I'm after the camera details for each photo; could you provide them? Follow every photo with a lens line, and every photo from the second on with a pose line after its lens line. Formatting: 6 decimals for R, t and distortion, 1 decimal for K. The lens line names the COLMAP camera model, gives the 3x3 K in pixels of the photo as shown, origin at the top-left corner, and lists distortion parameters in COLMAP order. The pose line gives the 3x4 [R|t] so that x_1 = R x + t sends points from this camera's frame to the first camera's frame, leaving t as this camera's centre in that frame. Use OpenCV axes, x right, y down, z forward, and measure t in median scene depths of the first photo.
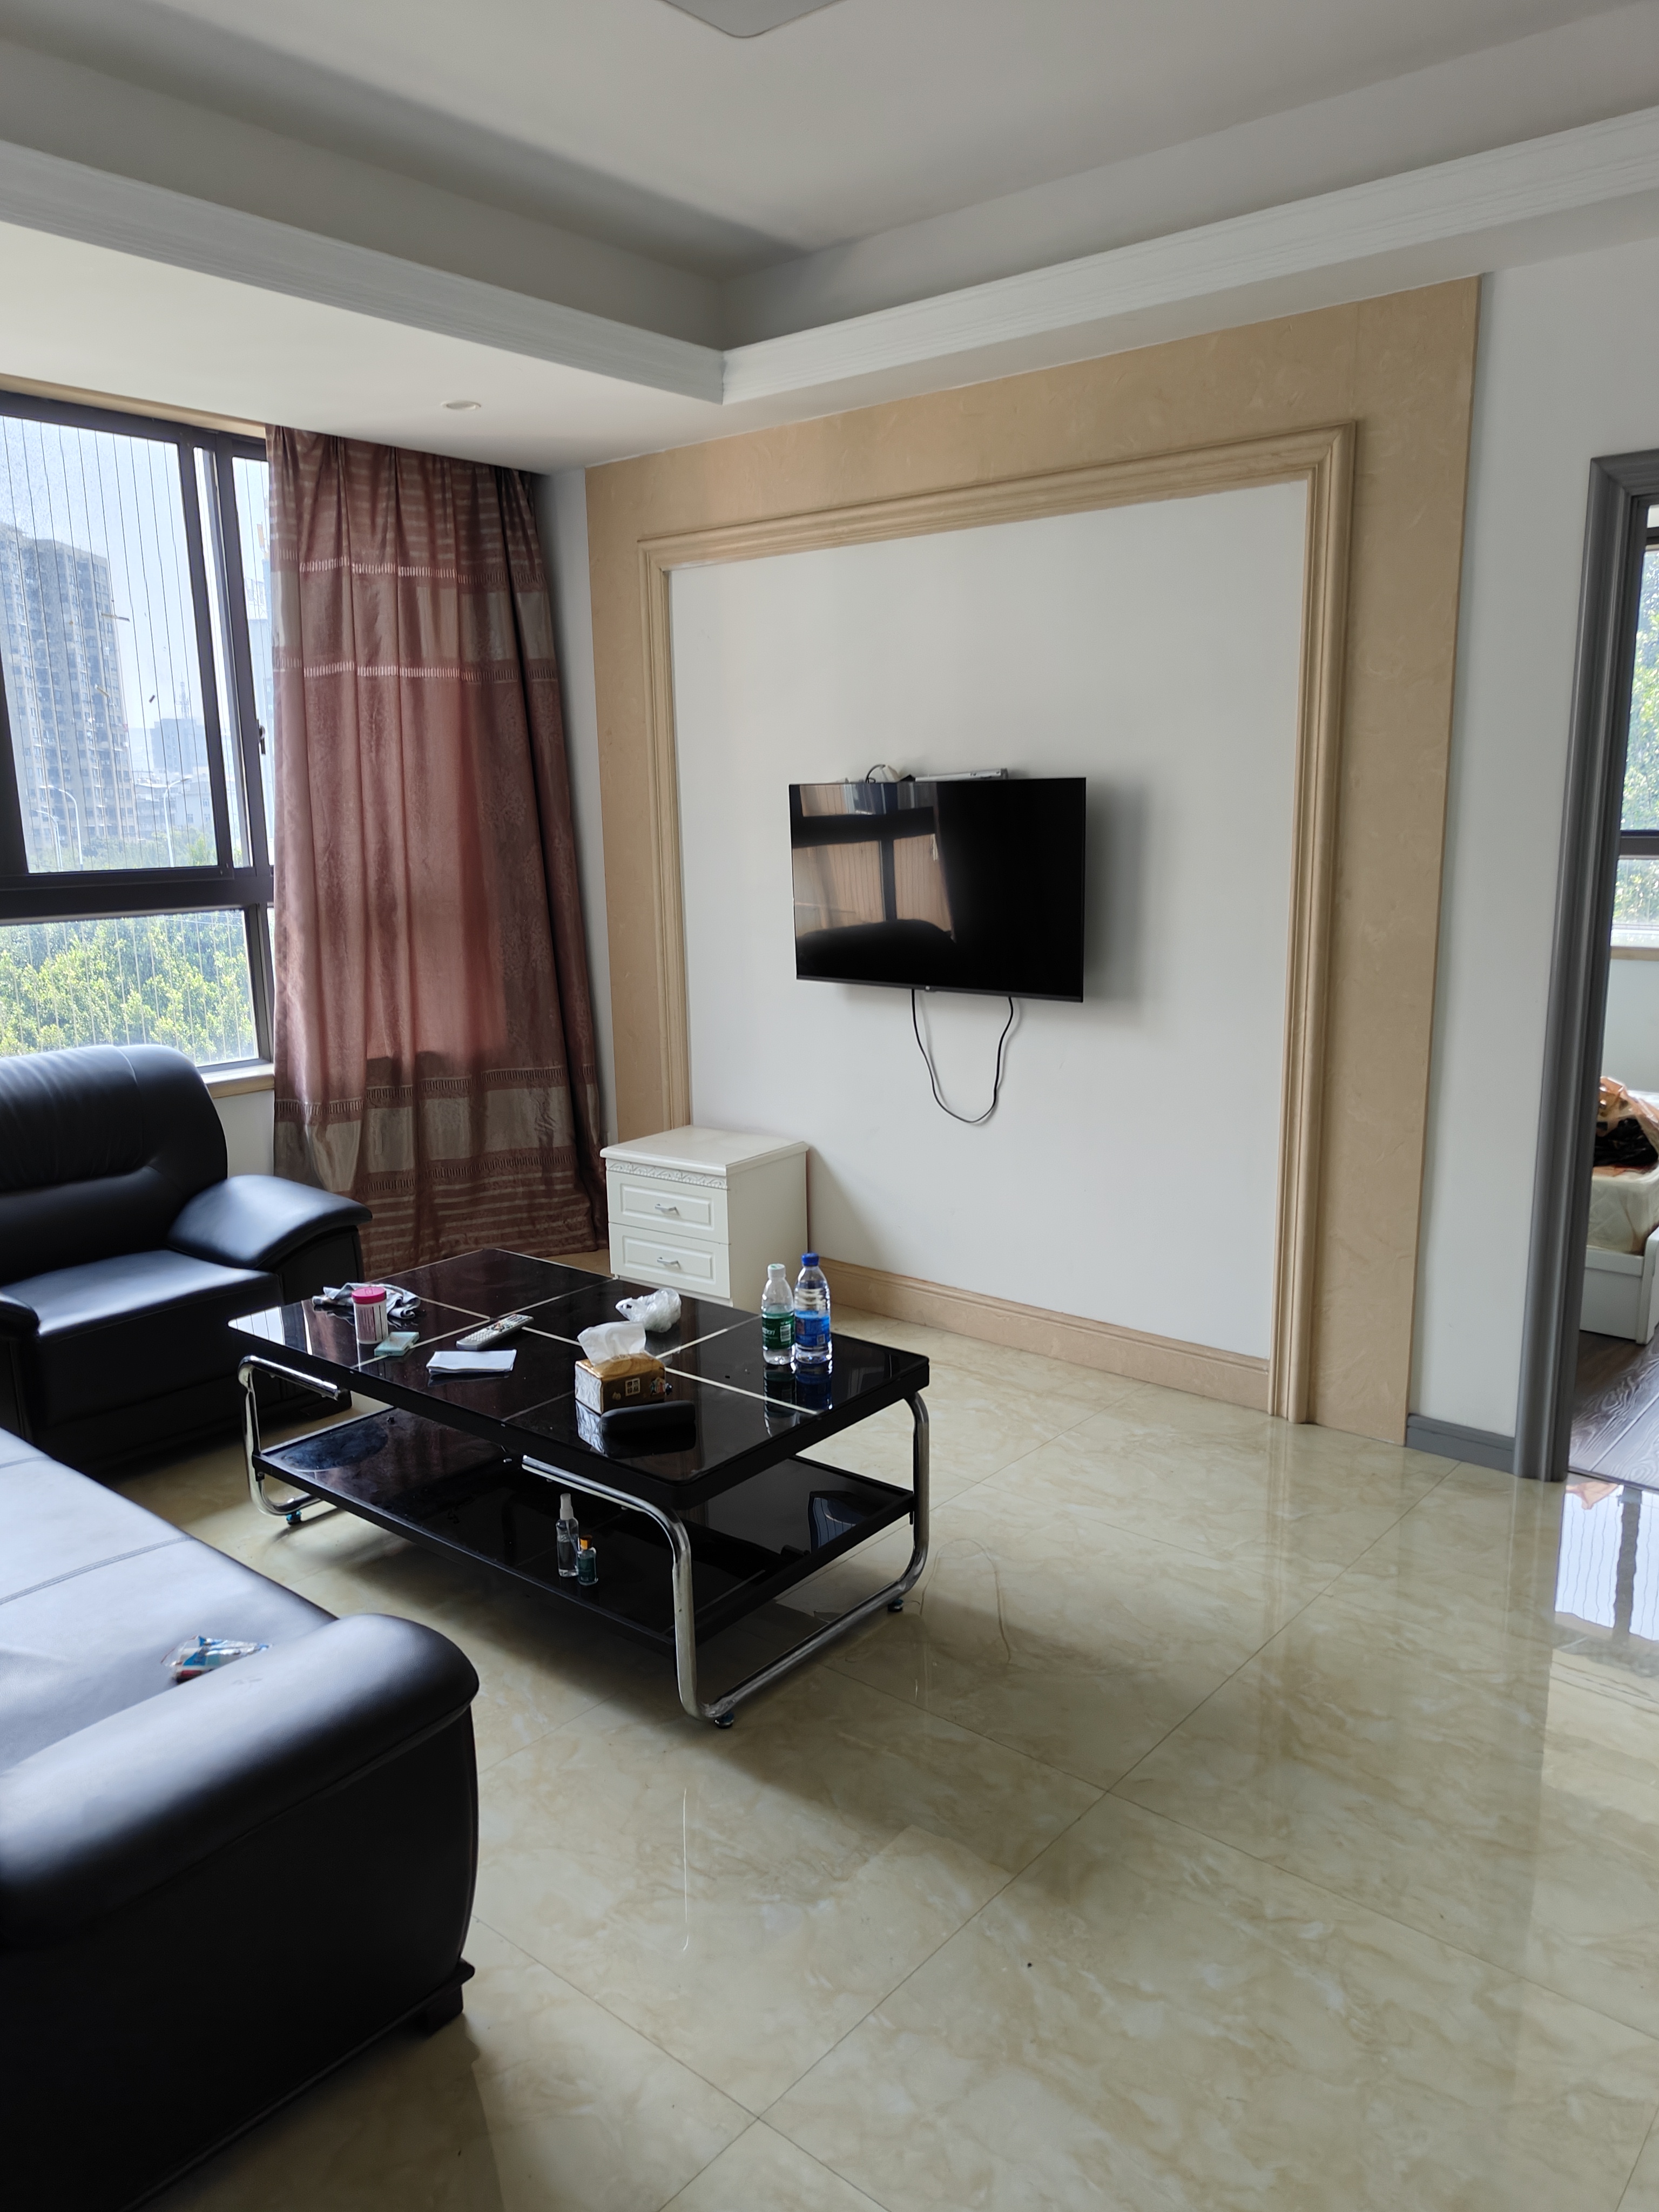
lens RADIAL K [[1561.7, 0, 842.0], [0, 1561.7, 1107.4], [0, 0, 1]] dist [0.032198, -0.002318]
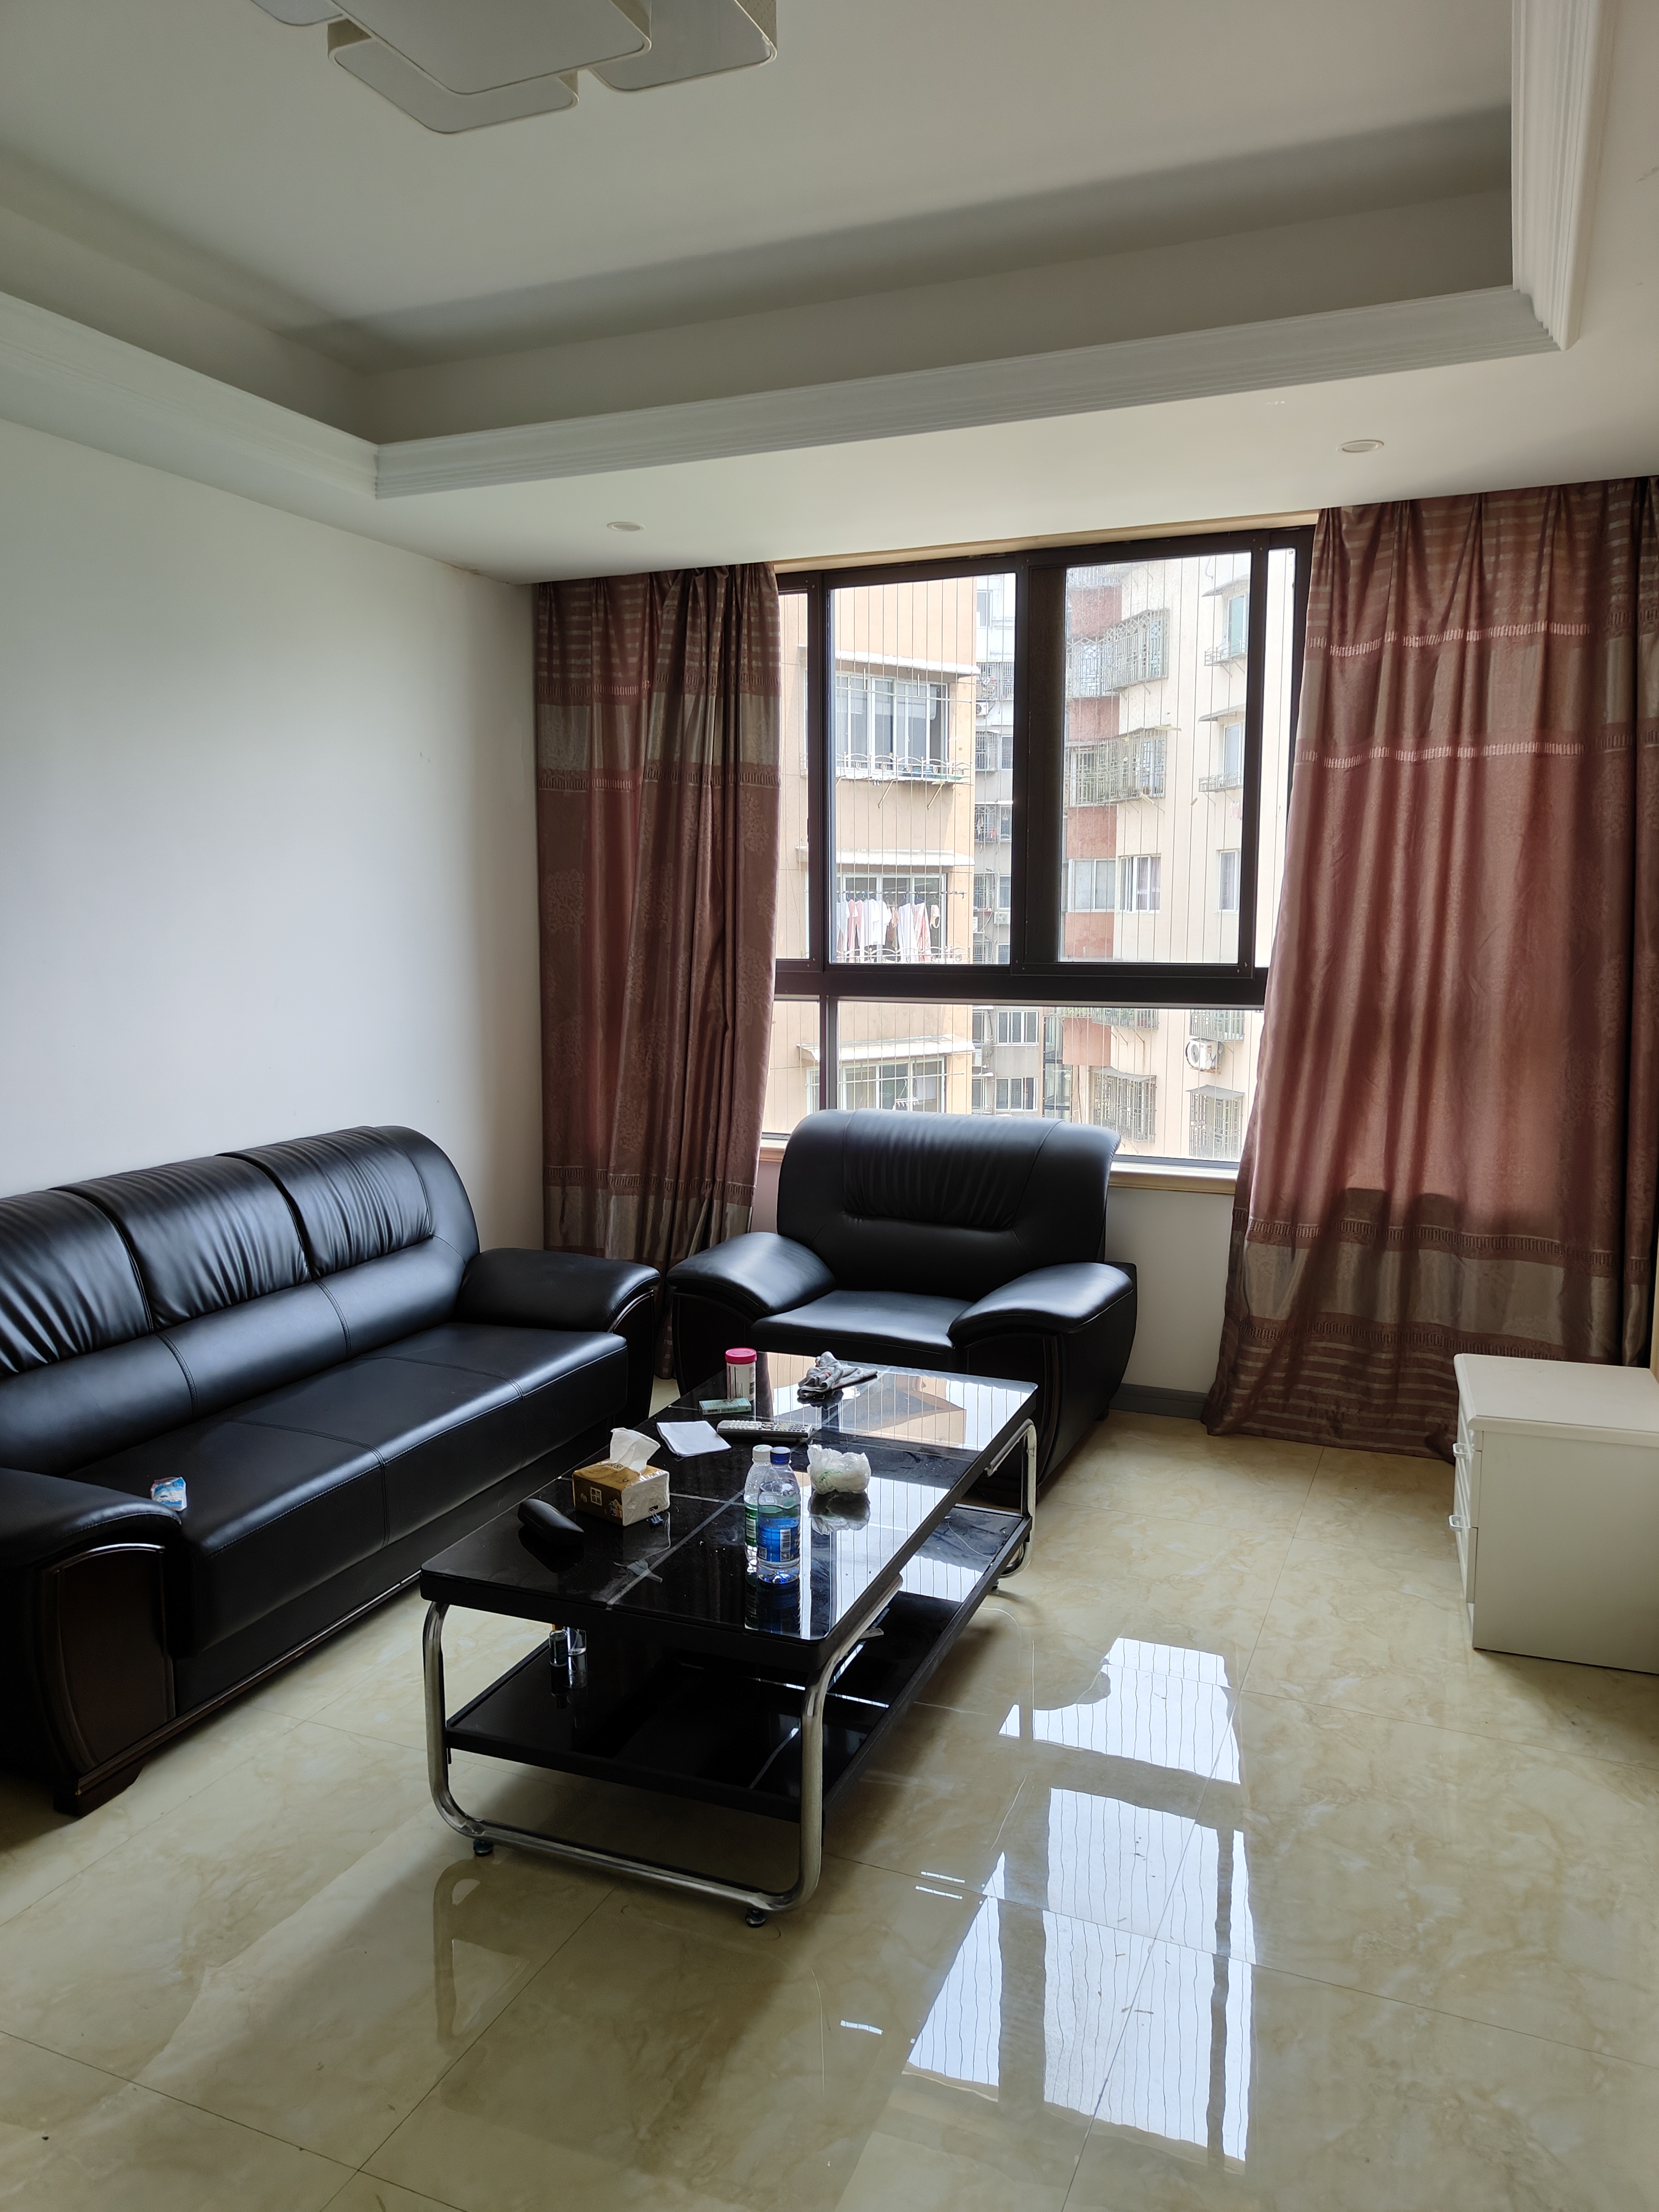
lens RADIAL K [[1561.7, 0, 842.0], [0, 1561.7, 1107.4], [0, 0, 1]] dist [0.032198, -0.002318]
pose [[0.301960, 0.139425, -0.943070, 0.472335], [-0.191028, 0.978033, 0.083429, -0.100114], [0.933985, 0.154961, 0.321961, 0.460519]]
